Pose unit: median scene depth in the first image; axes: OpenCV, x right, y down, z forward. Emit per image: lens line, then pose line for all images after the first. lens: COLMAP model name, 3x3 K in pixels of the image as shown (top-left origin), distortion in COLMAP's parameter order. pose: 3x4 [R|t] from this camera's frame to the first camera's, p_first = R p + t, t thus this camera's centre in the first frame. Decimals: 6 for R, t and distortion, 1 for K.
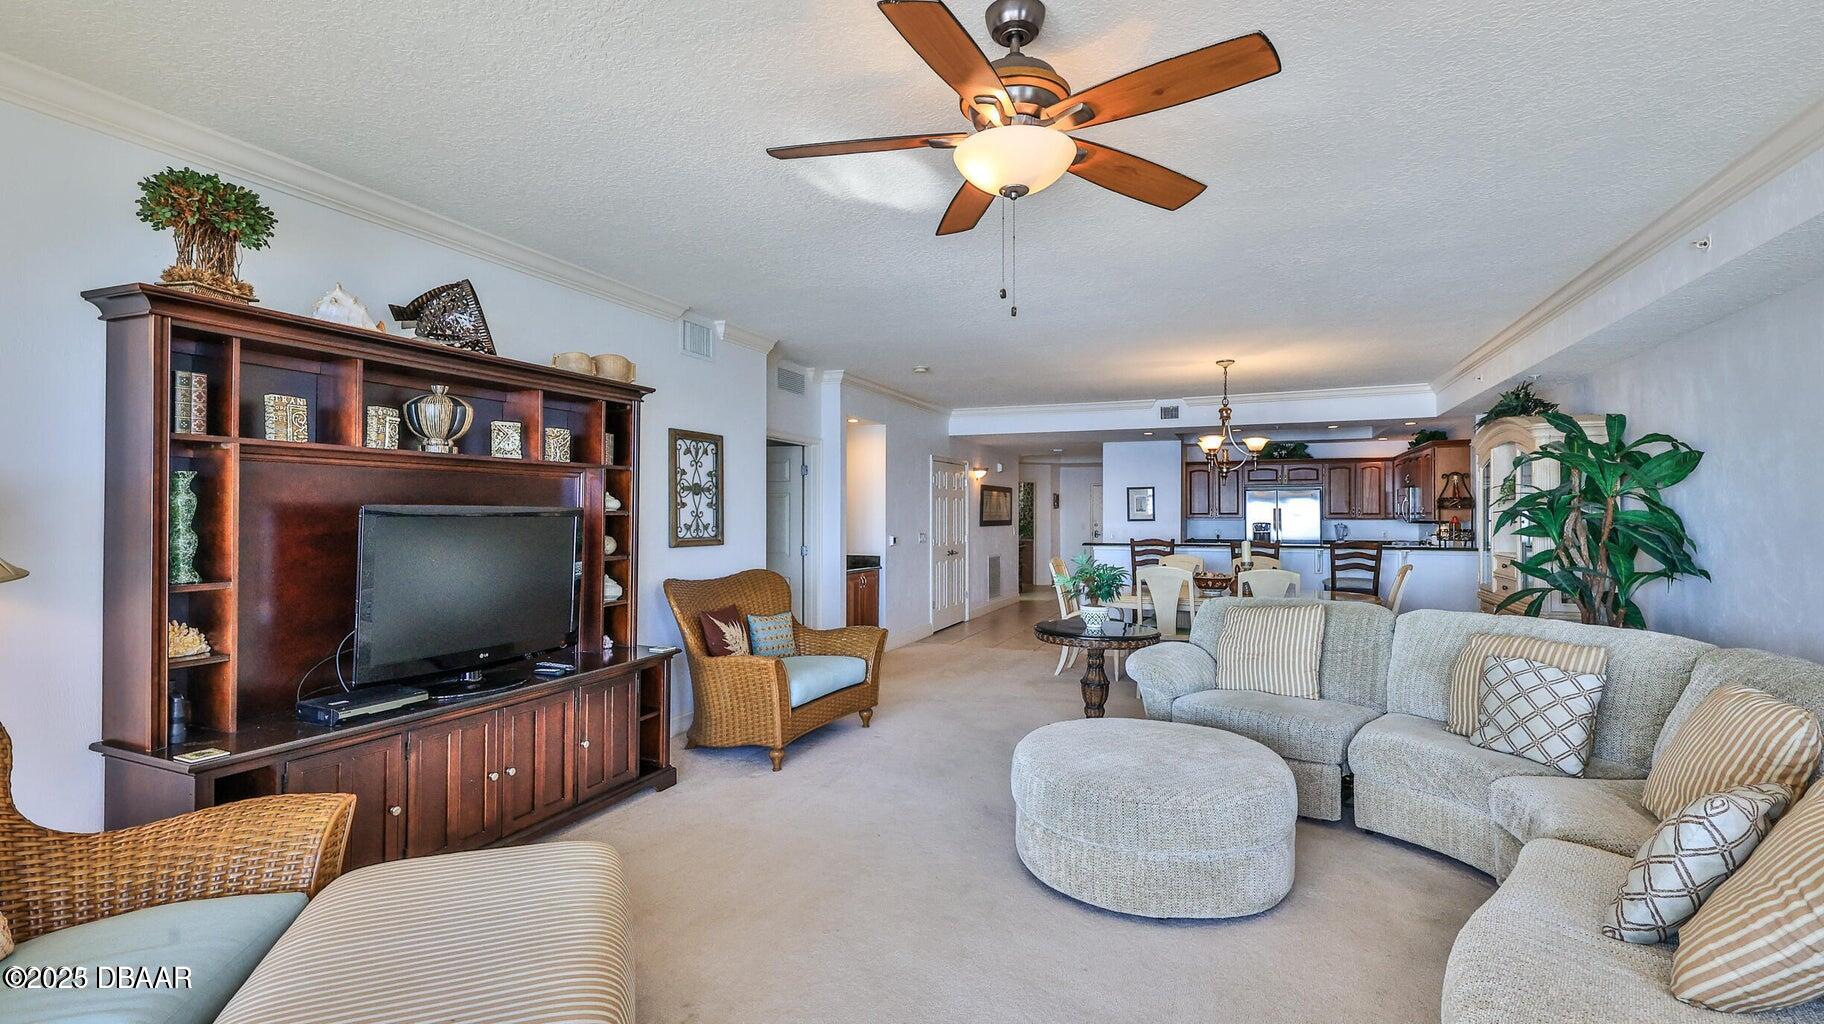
lens RADIAL K [[809.8, 0, 926.0], [0, 809.8, 513.4], [0, 0, 1]] dist [0.001027, 0.000511]
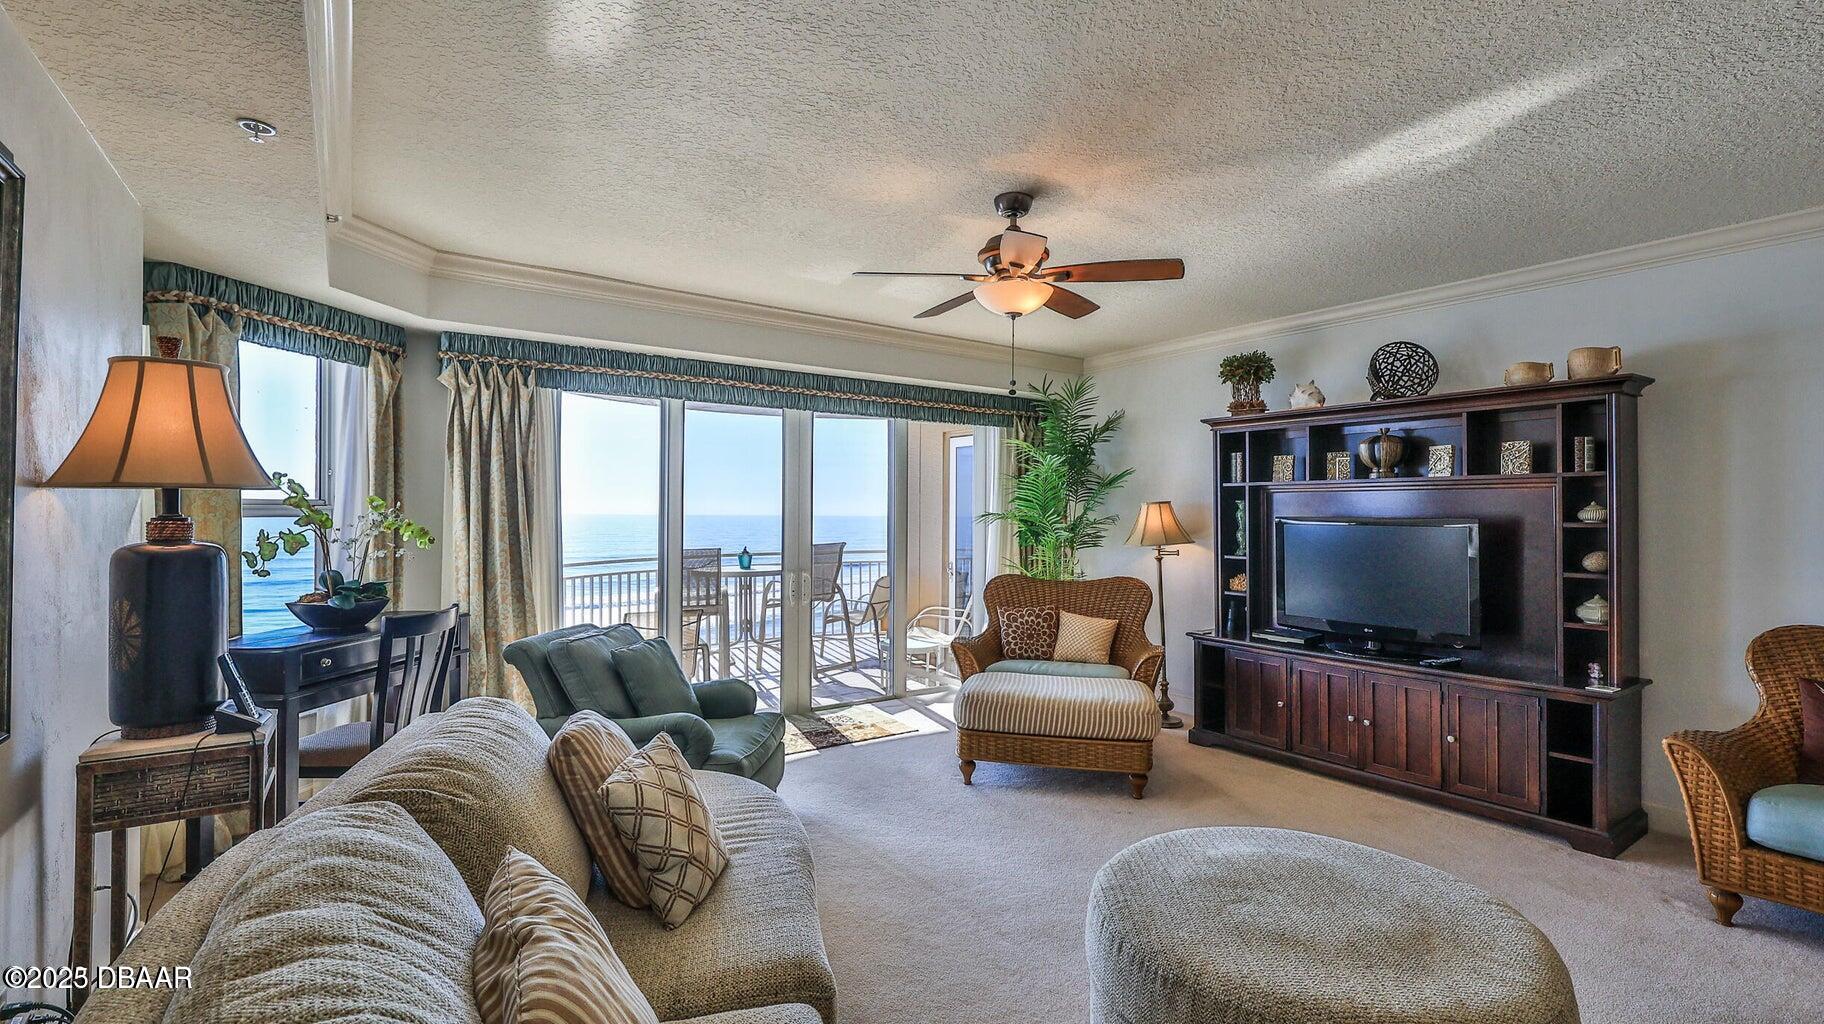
lens RADIAL K [[809.8, 0, 911.6], [0, 809.8, 510.0], [0, 0, 1]] dist [0.001027, 0.000511]
pose [[-0.546968, -0.009363, -0.837101, 0.613694], [-0.006905, 0.999954, -0.006673, -0.004787], [0.837125, 0.002130, -0.547008, 0.691665]]
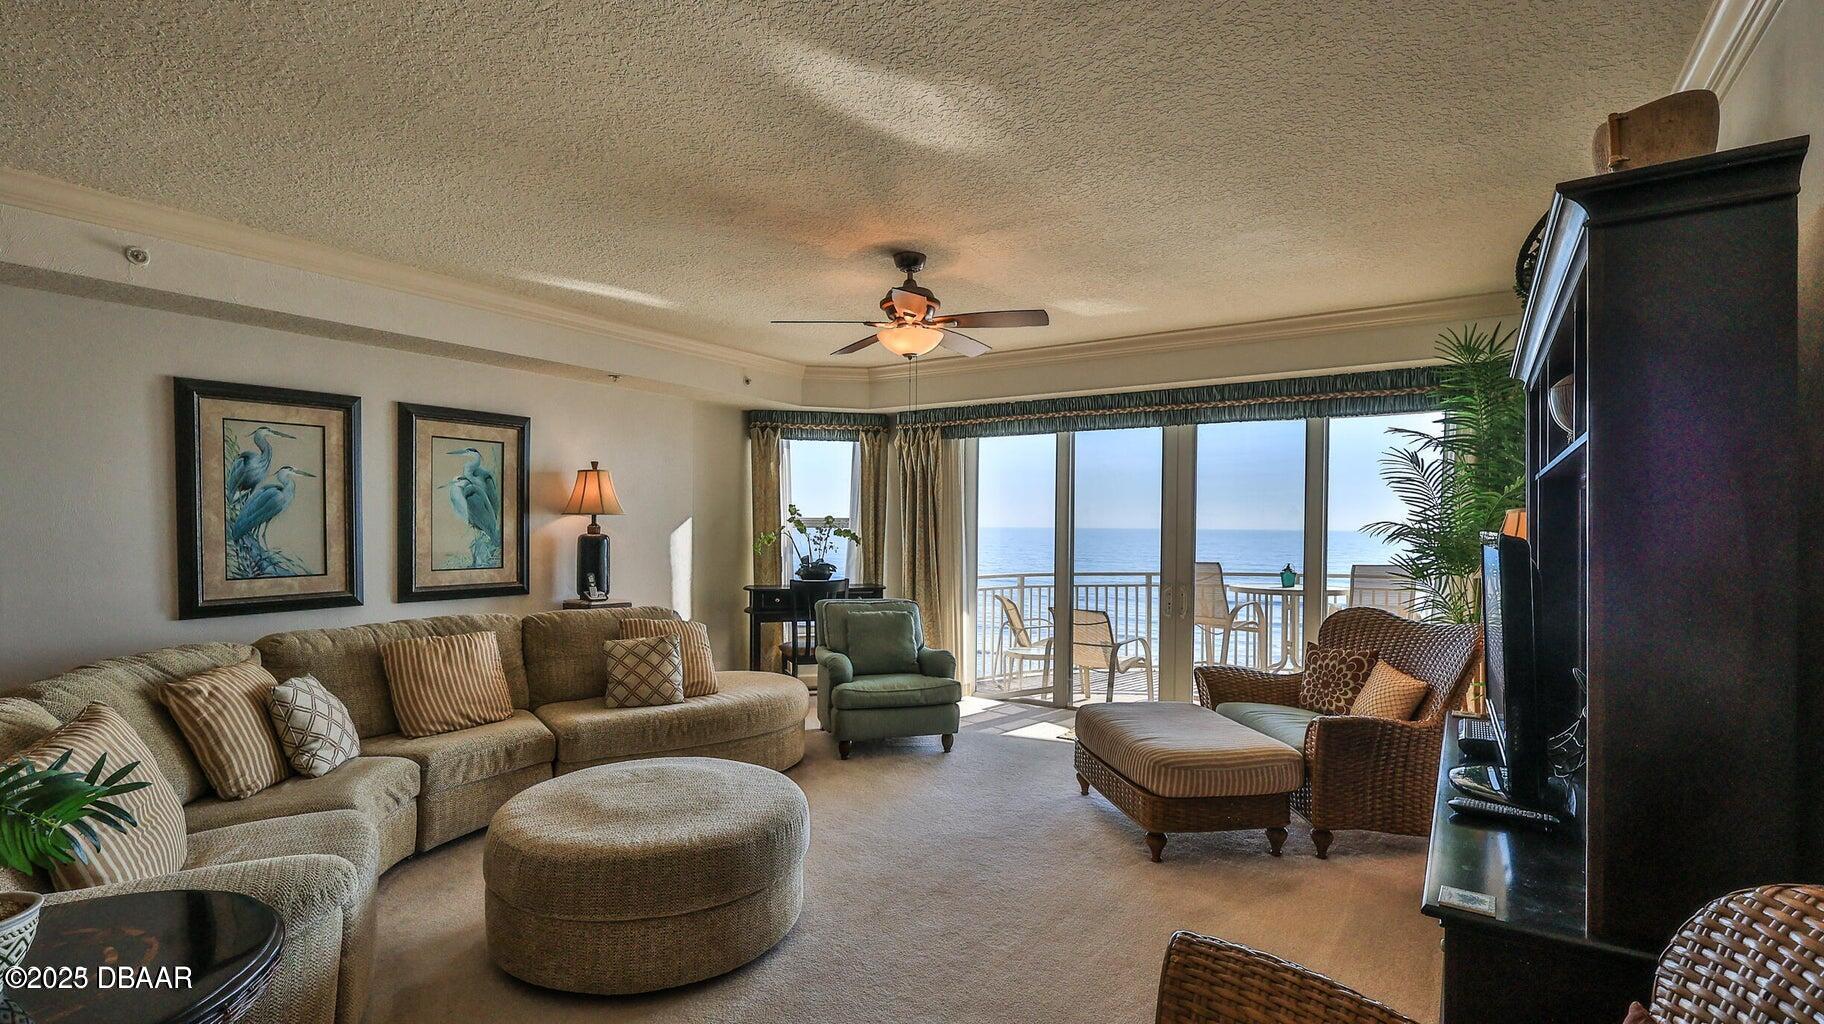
lens RADIAL K [[809.8, 0, 912.6], [0, 809.8, 537.6], [0, 0, 1]] dist [0.001027, 0.000511]
pose [[-0.977662, -0.014448, 0.209684, -0.114954], [-0.011207, 0.999799, 0.016638, -0.006854], [-0.209882, 0.013917, -0.977628, 1.138885]]
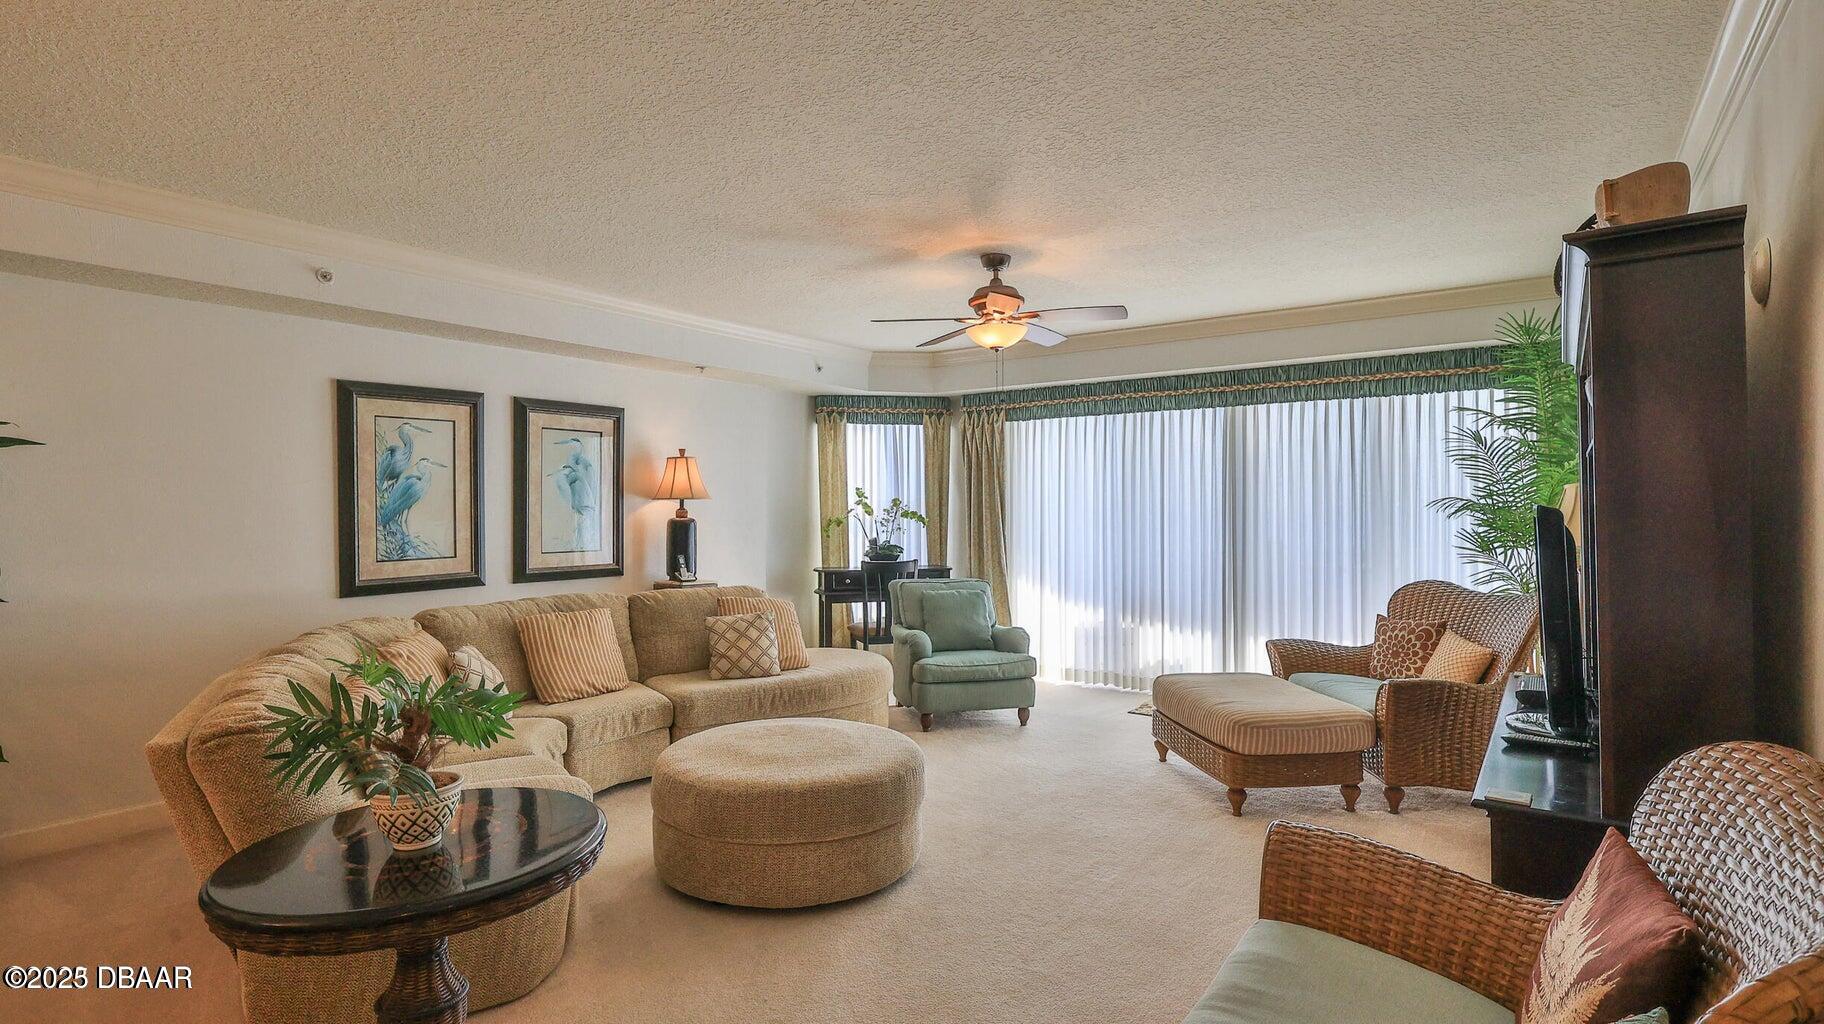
lens RADIAL K [[892.2, 0, 901.2], [0, 892.2, 508.4], [0, 0, 1]] dist [0.003044, -0.000713]
pose [[-0.969739, -0.000635, 0.244144, -0.078454], [-0.000339, 0.999999, 0.001255, -0.004040], [-0.244145, 0.001134, -0.969738, 1.291932]]
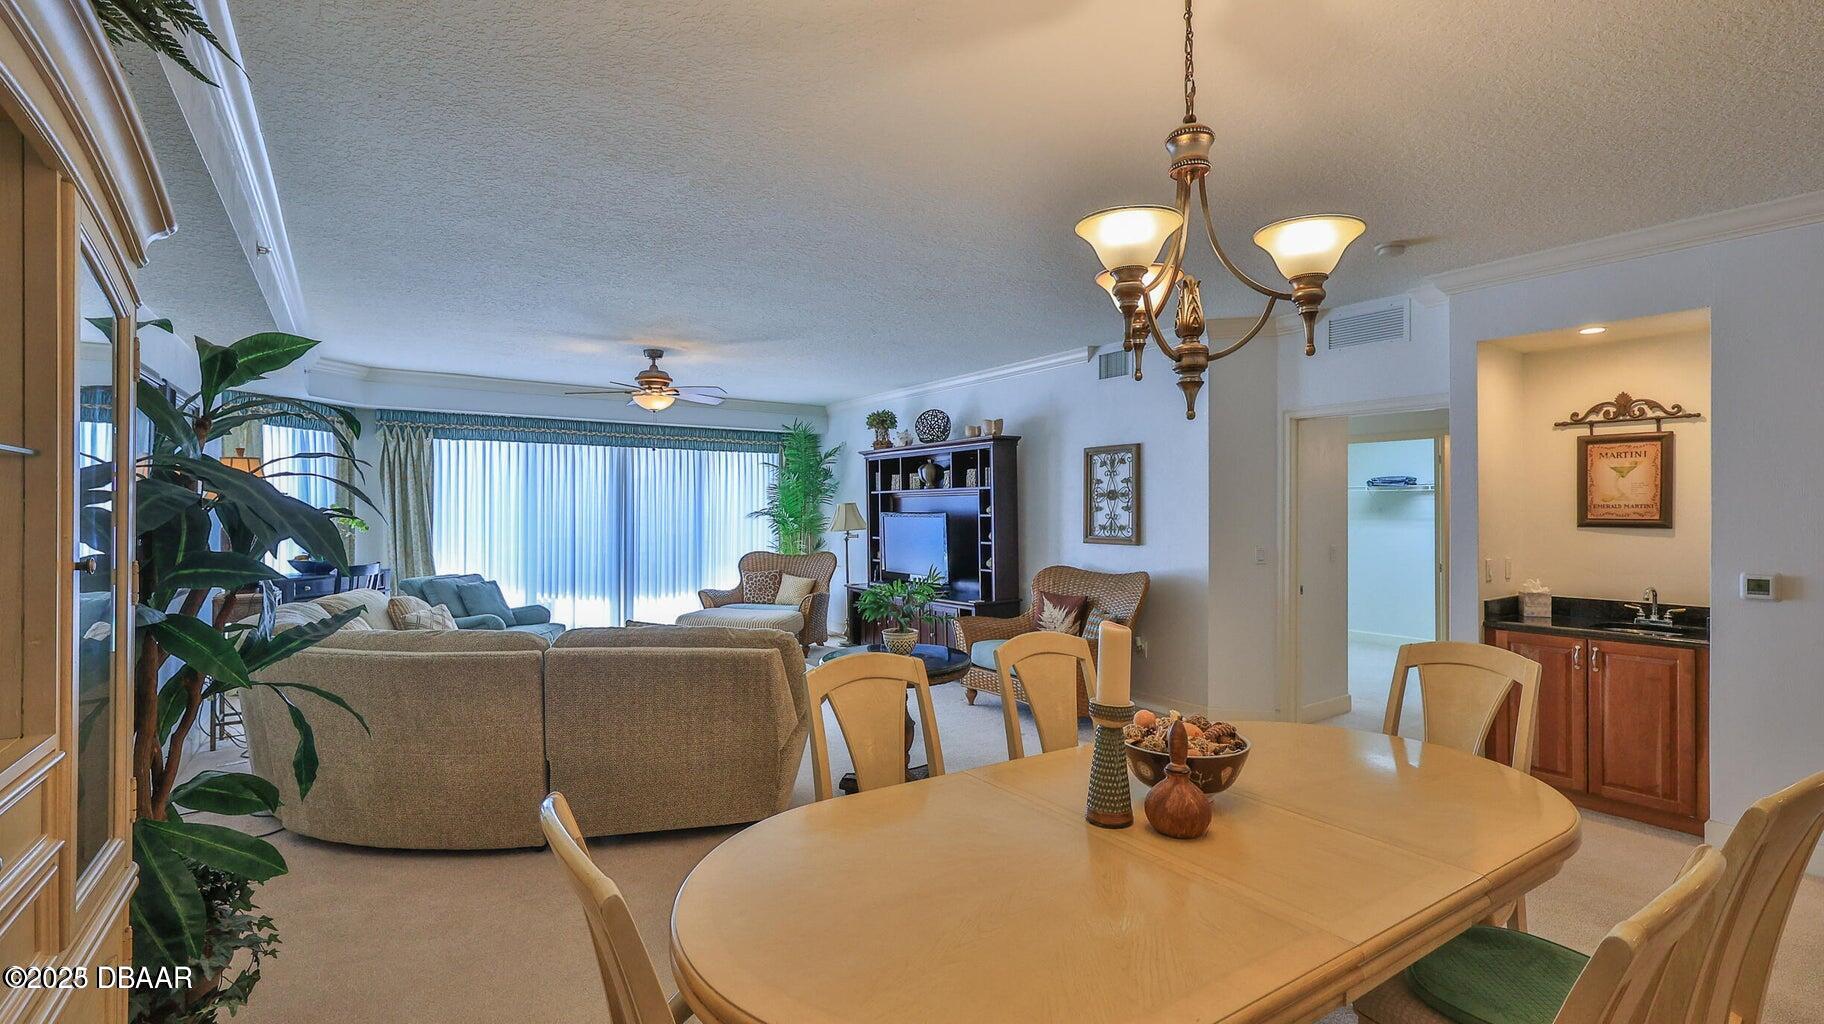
lens RADIAL K [[809.8, 0, 912.7], [0, 809.8, 515.5], [0, 0, 1]] dist [0.001027, 0.000511]
pose [[-0.555152, 0.001095, -0.831748, 0.853335], [0.000056, 0.999999, 0.001280, -0.001987], [0.831749, 0.000664, -0.555151, 1.427449]]
